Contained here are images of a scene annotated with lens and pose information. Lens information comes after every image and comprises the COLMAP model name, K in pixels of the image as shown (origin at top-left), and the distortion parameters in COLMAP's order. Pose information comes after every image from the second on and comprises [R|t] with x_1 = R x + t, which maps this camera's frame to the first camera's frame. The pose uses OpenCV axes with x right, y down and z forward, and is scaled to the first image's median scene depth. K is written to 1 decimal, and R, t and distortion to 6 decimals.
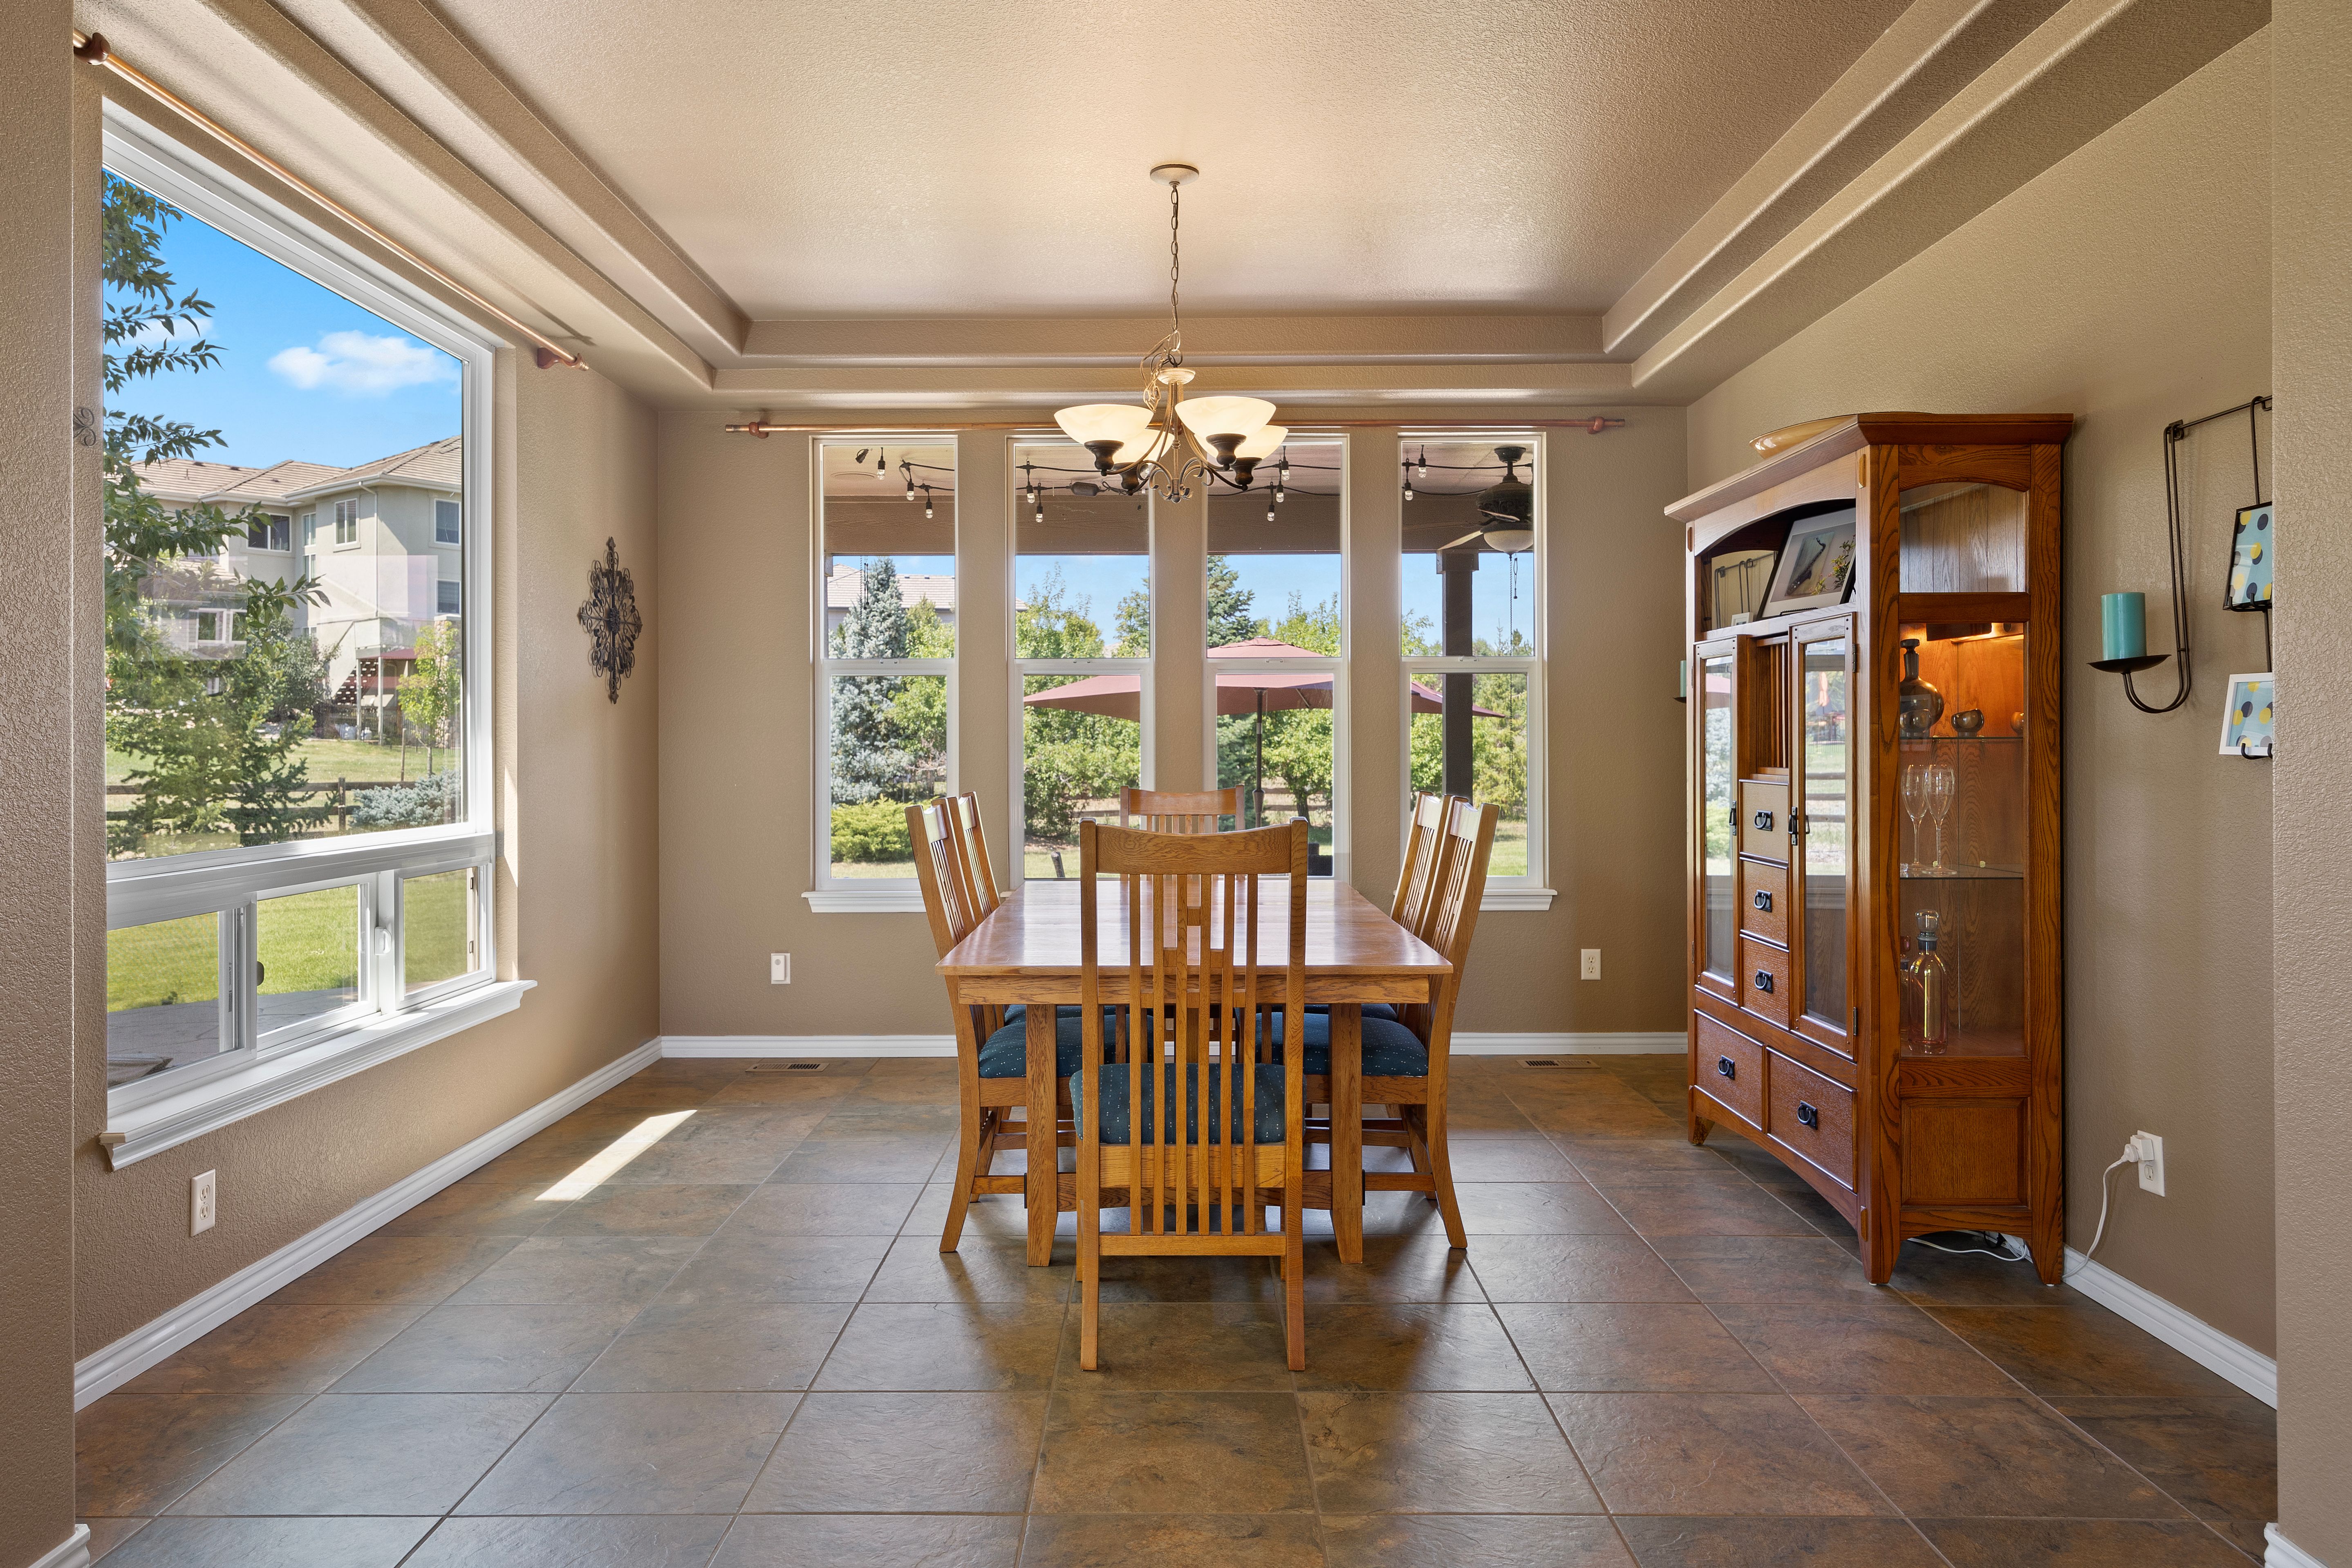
lens RADIAL K [[1534.2, 0, 1173.0], [0, 1534.2, 750.8], [0, 0, 1]] dist [0.034933, 0.000039]
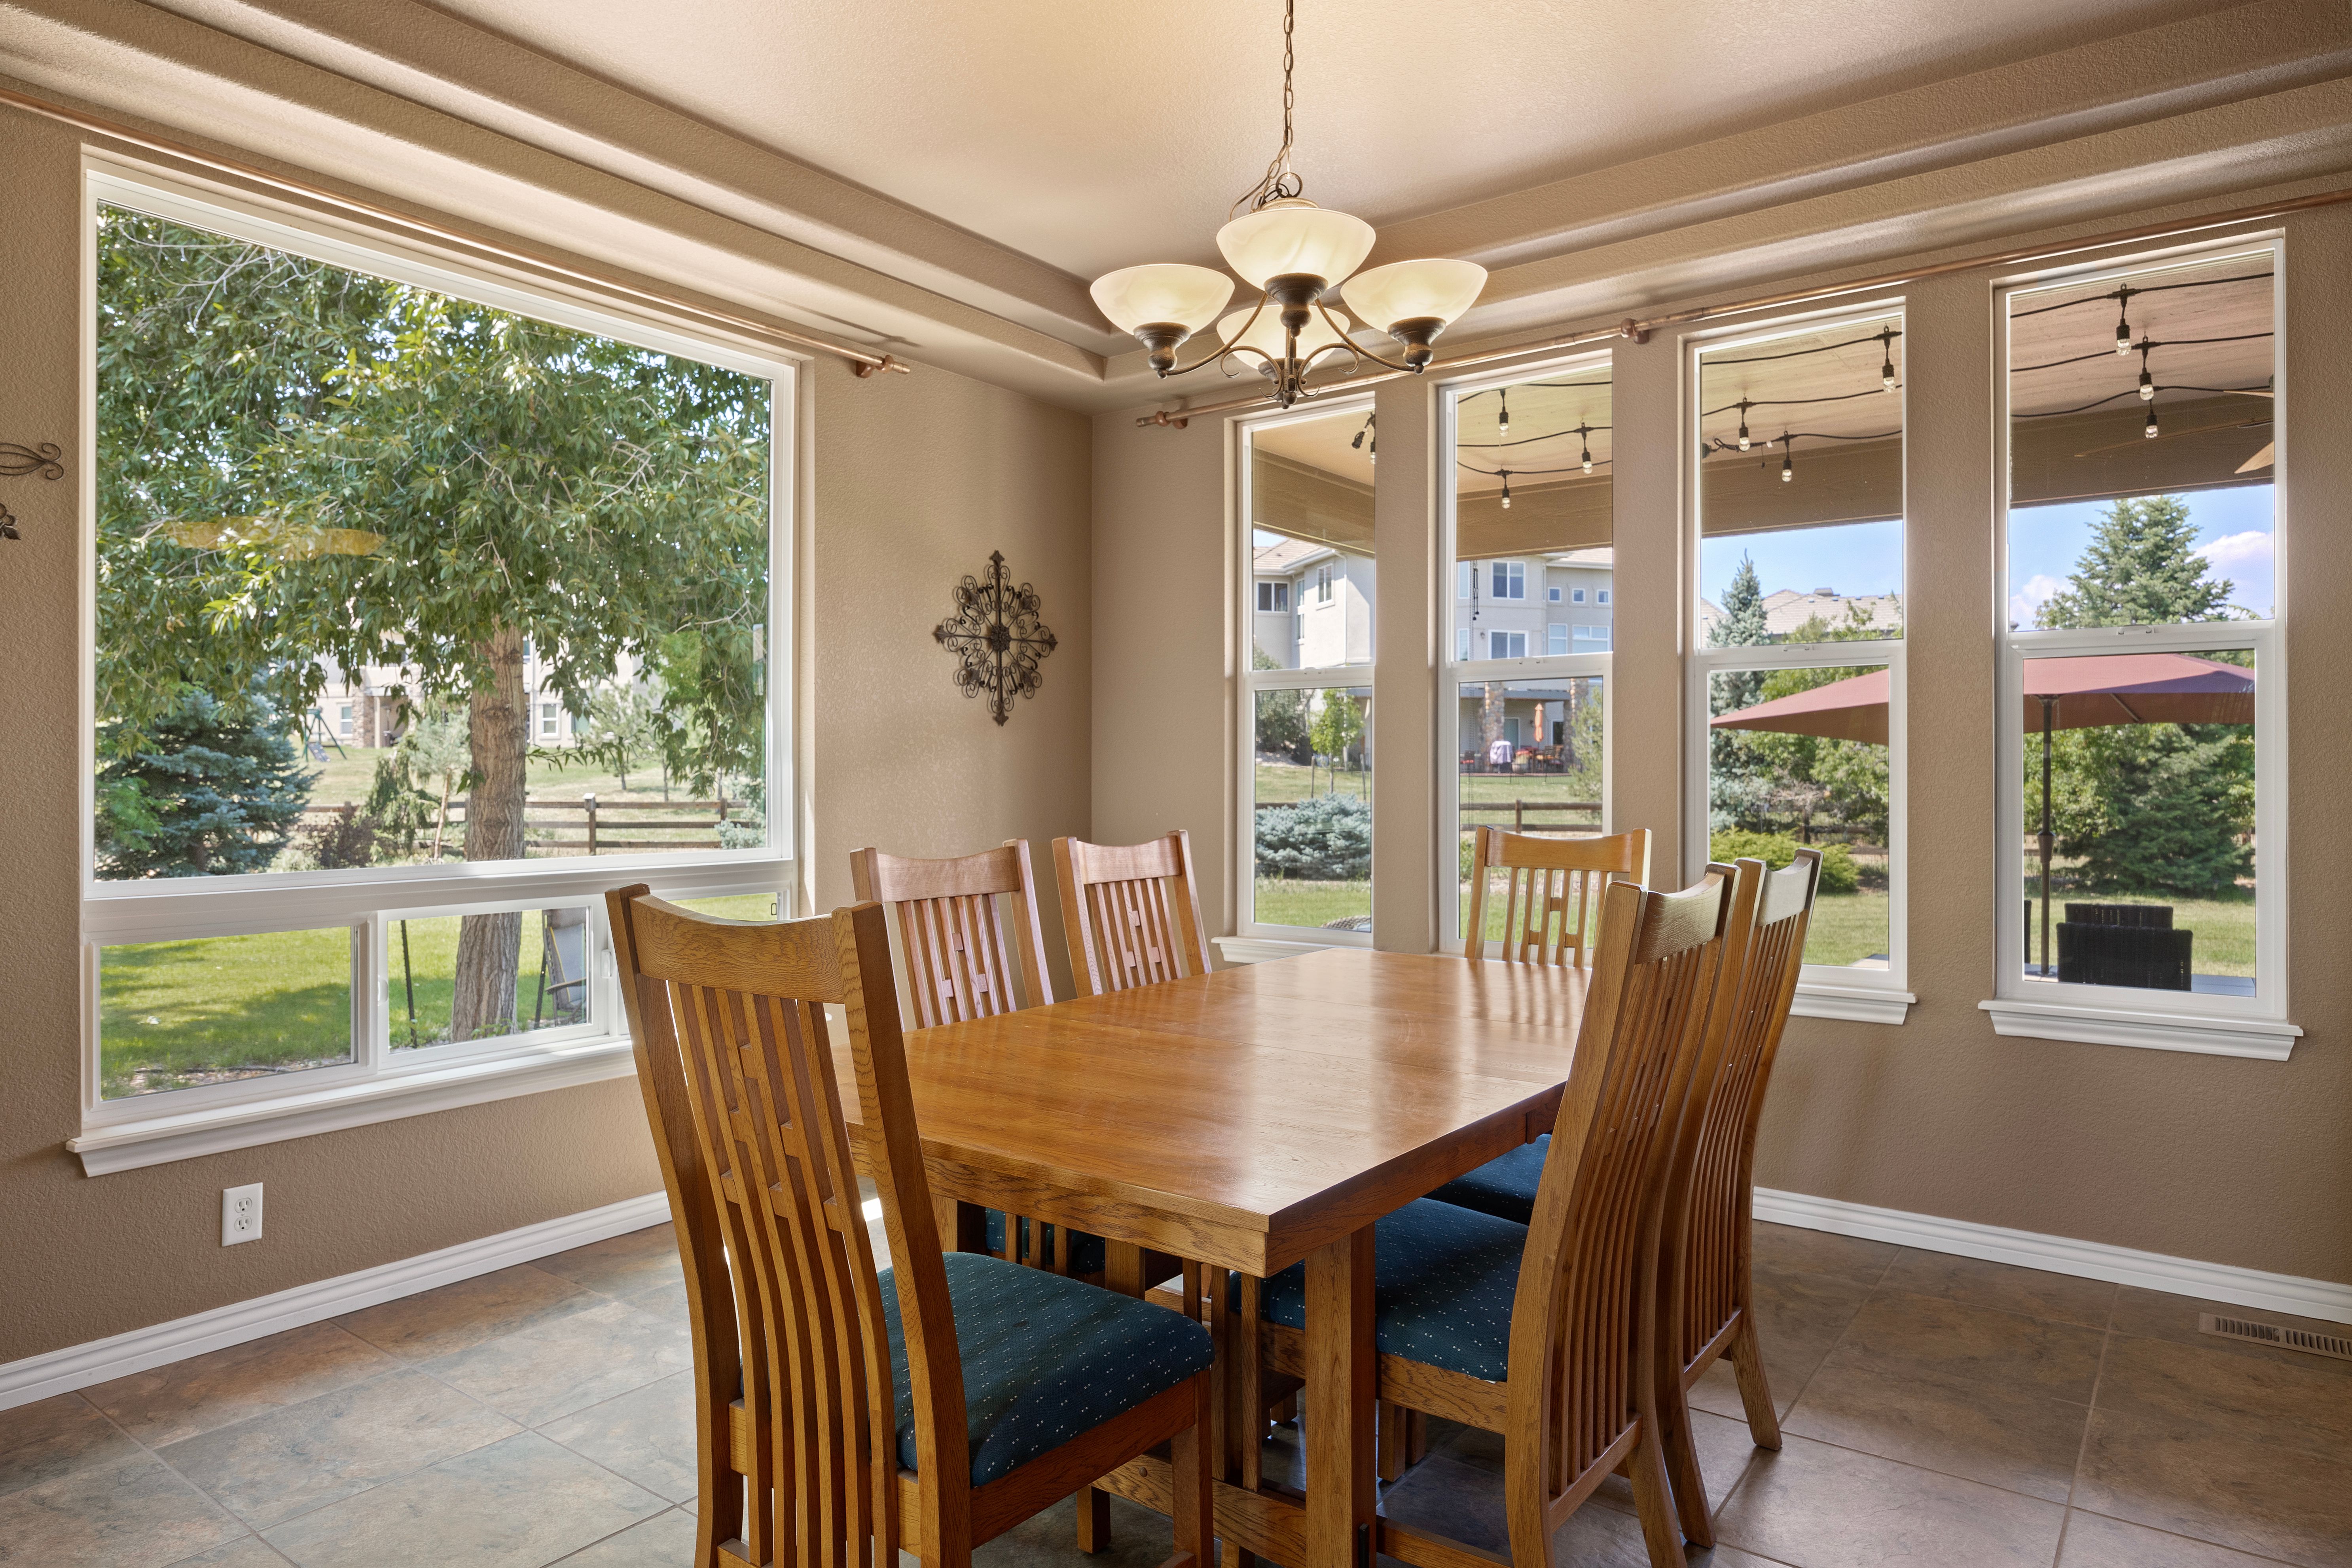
lens RADIAL K [[1437.1, 0, 1176.0], [0, 1437.1, 784.0], [0, 0, 1]] dist [-0.001275, 0.000844]
pose [[0.808100, 0.008076, -0.588991, 0.240340], [-0.005334, 0.999965, 0.006393, -0.000916], [0.589022, -0.002025, 0.808115, 0.339649]]
